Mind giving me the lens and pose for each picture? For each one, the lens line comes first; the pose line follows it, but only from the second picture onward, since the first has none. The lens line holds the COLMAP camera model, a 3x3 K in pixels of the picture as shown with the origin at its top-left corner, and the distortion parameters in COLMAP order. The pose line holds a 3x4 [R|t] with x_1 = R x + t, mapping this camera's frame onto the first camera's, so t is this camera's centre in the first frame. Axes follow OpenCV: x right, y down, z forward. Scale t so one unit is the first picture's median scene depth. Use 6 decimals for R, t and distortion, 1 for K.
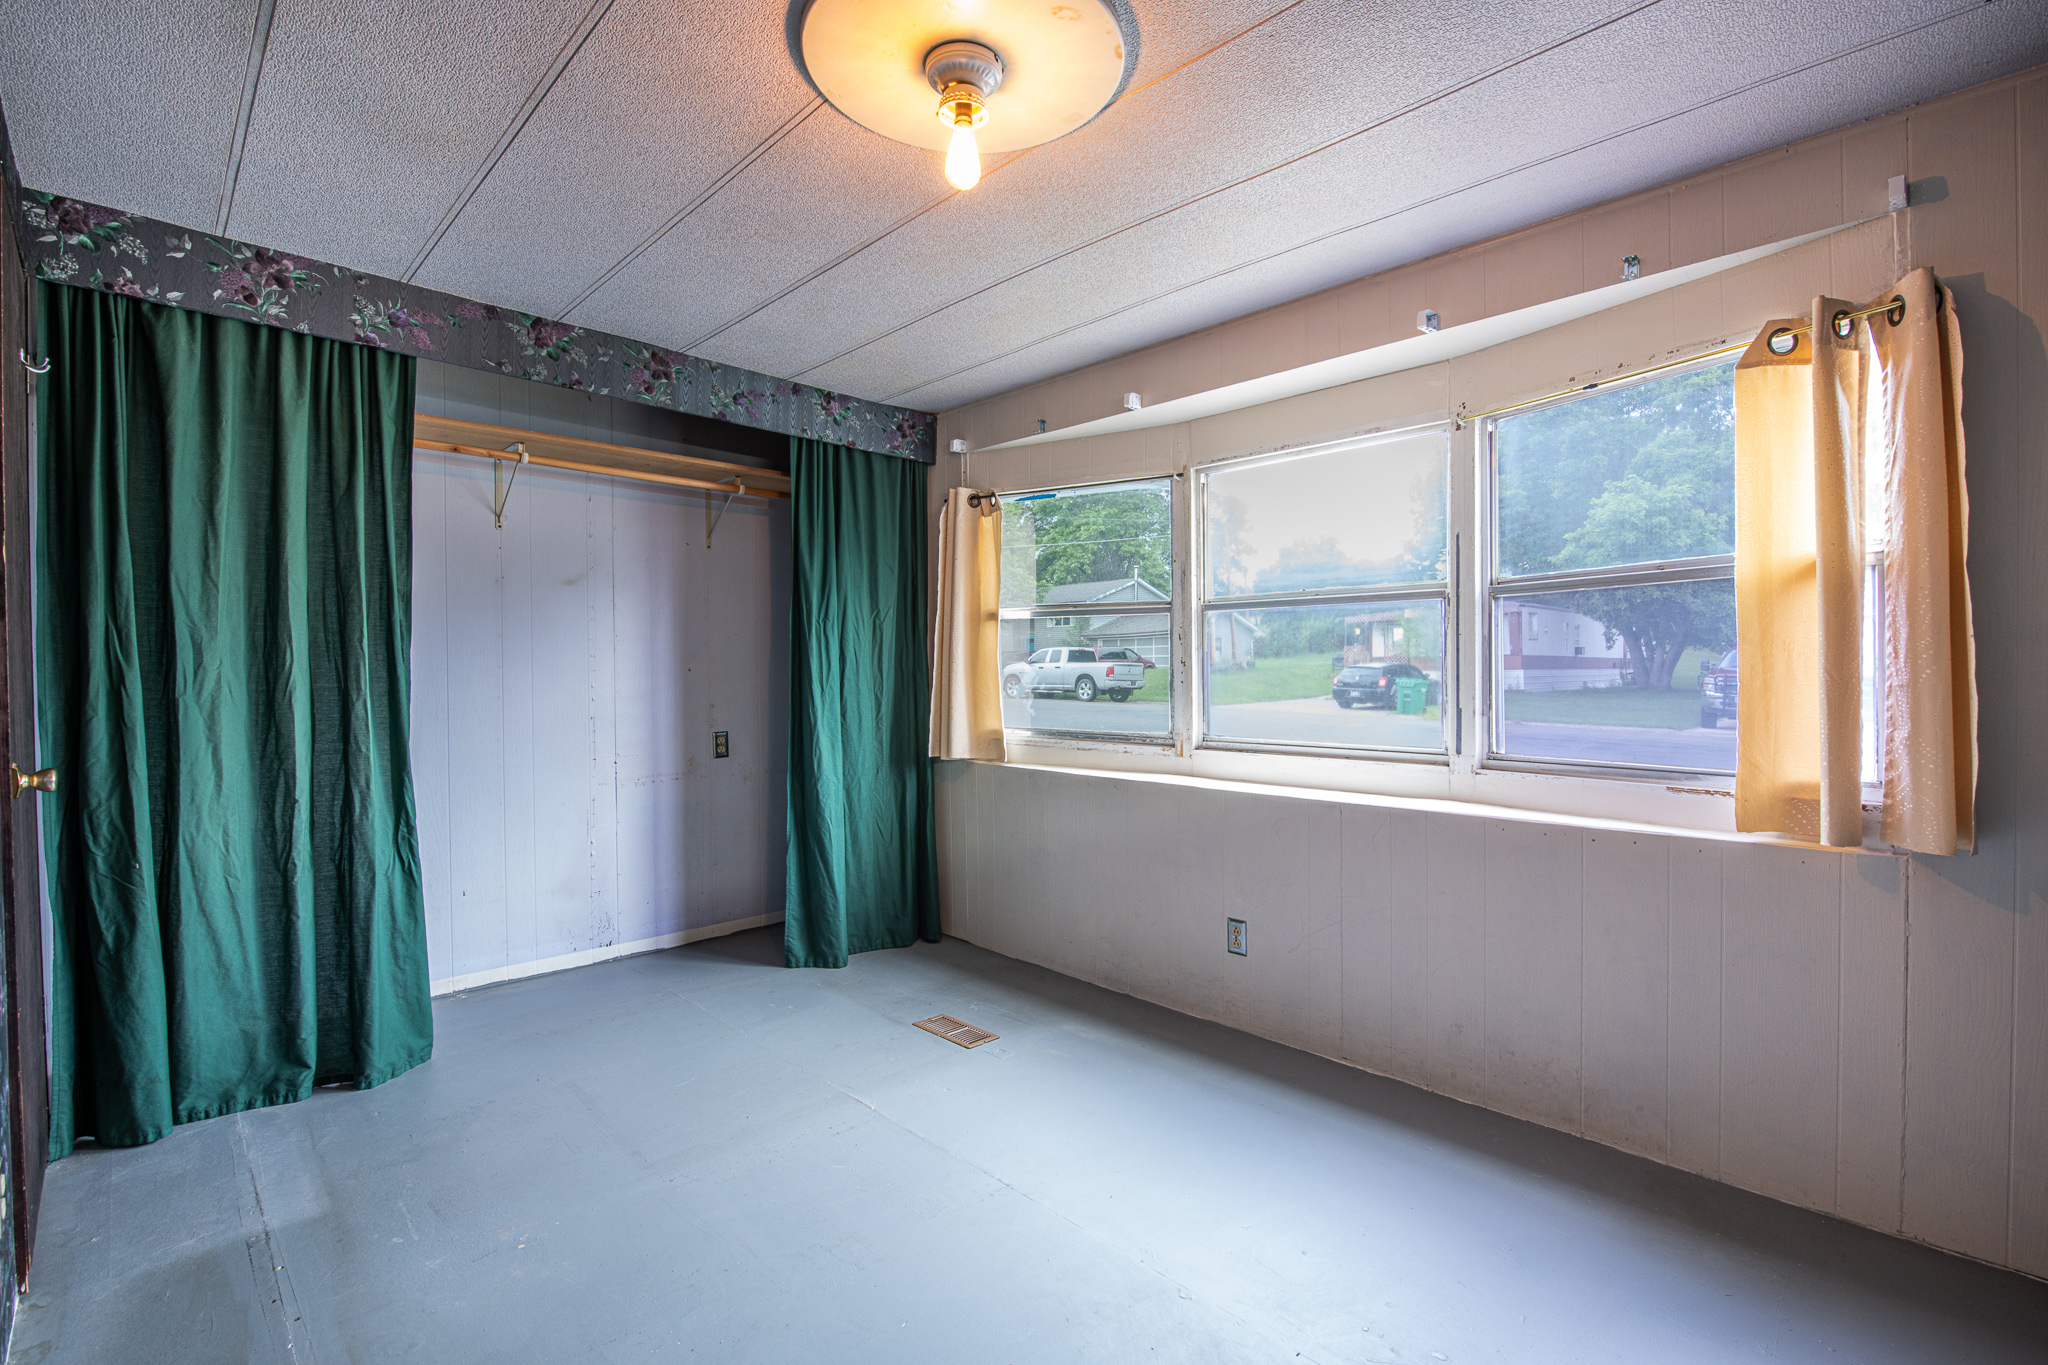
lens RADIAL K [[892.1, 0, 1036.1], [0, 892.1, 676.8], [0, 0, 1]] dist [-0.011859, -0.000505]
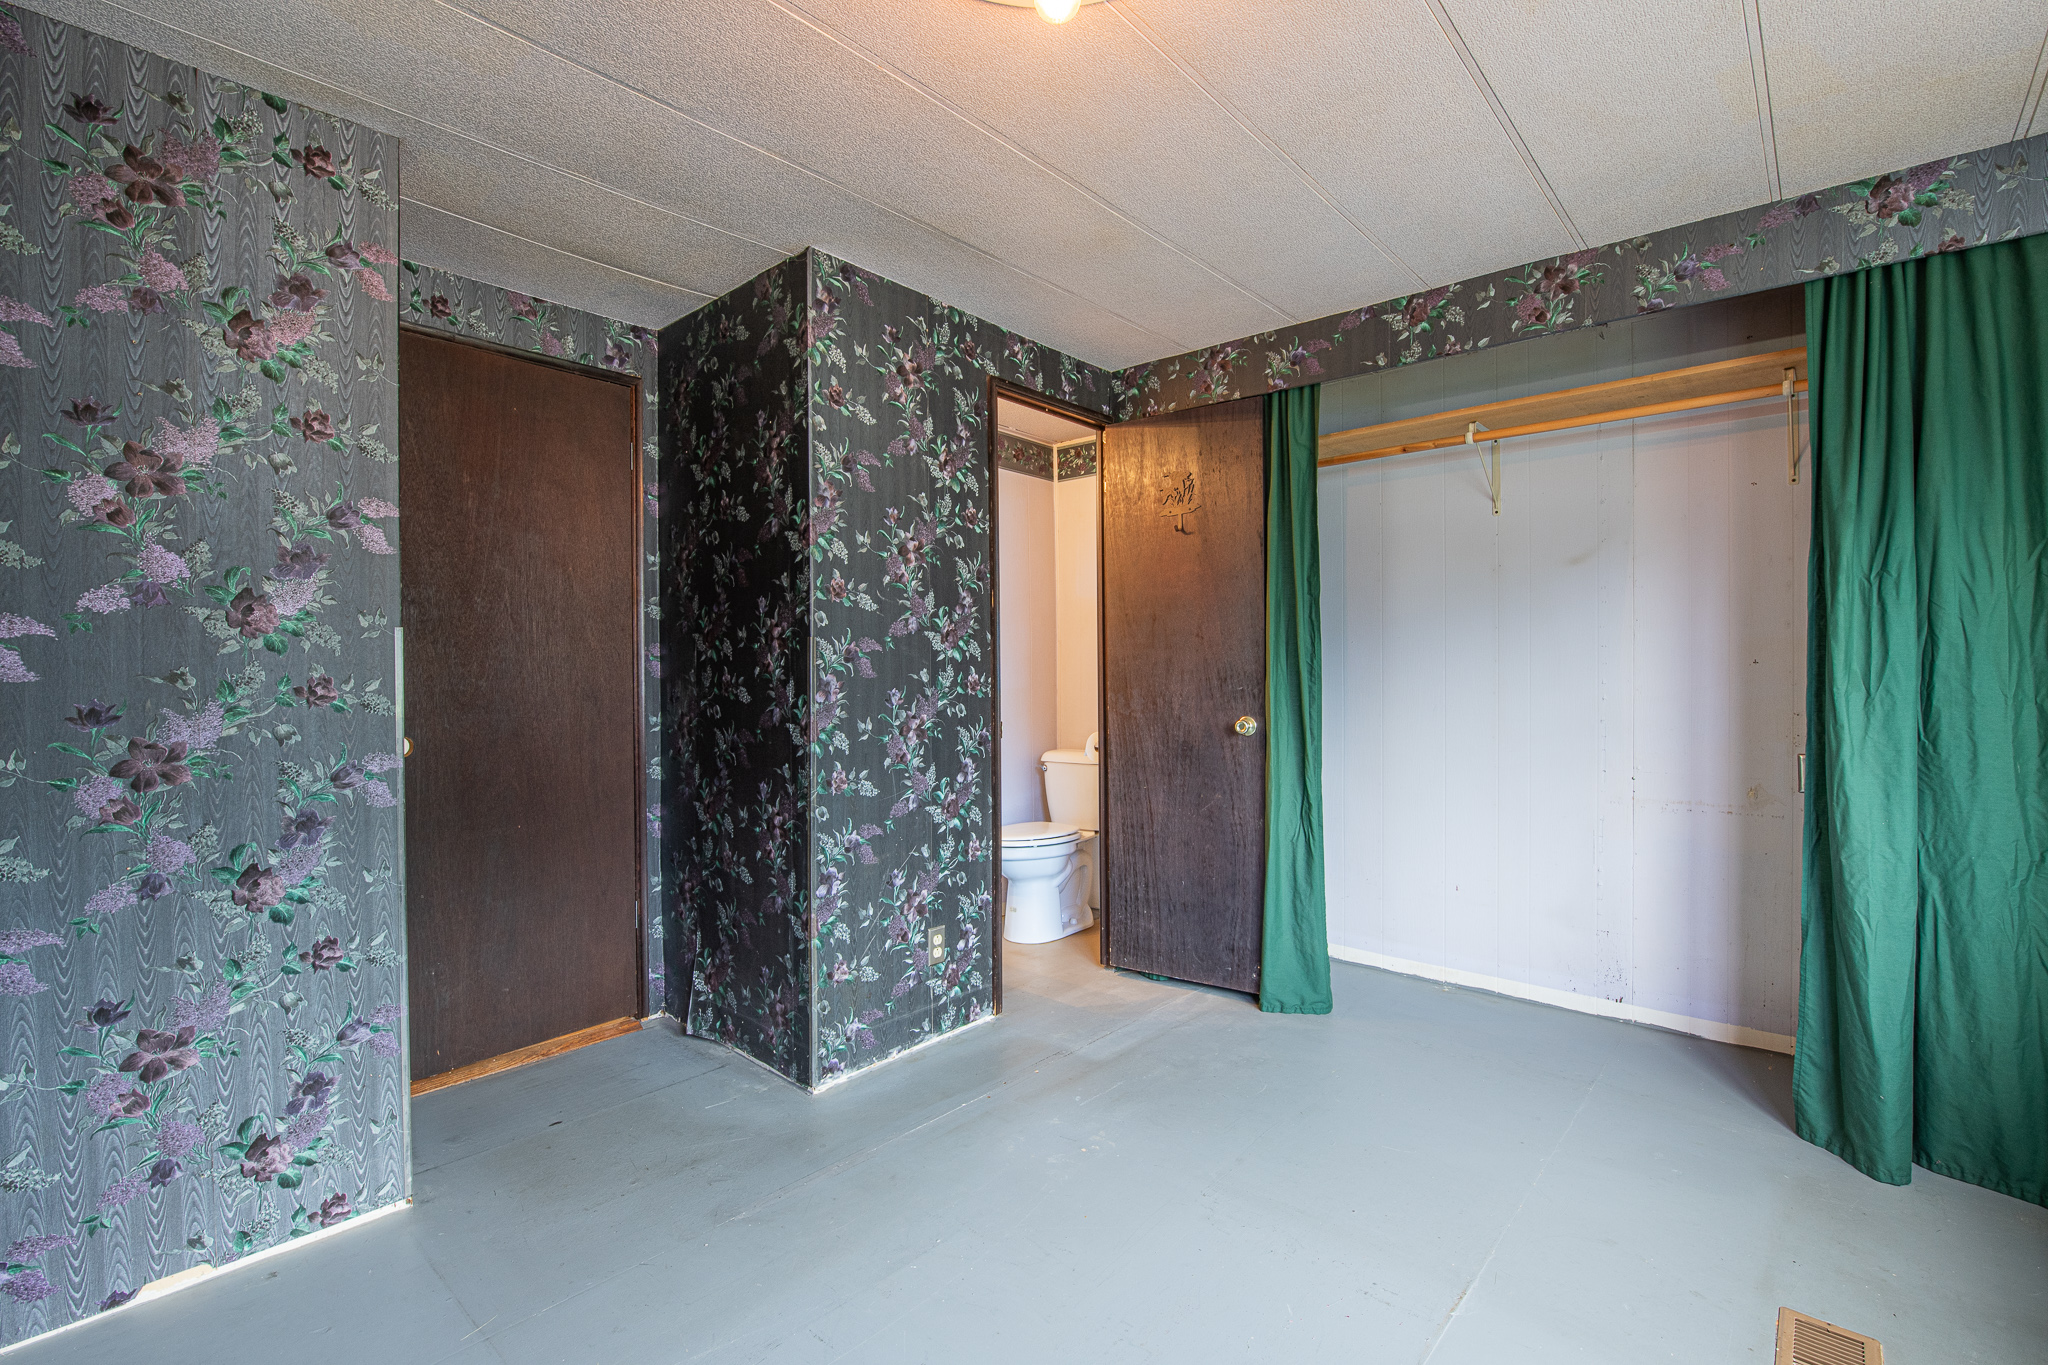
lens RADIAL K [[915.8, 0, 1024.0], [0, 915.8, 682.5], [0, 0, 1]] dist [0.083795, -0.023914]
pose [[0.113963, 0.017958, -0.993323, 0.315907], [0.006137, 0.999805, 0.018780, -0.008388], [0.993466, -0.008236, 0.113830, 0.368661]]
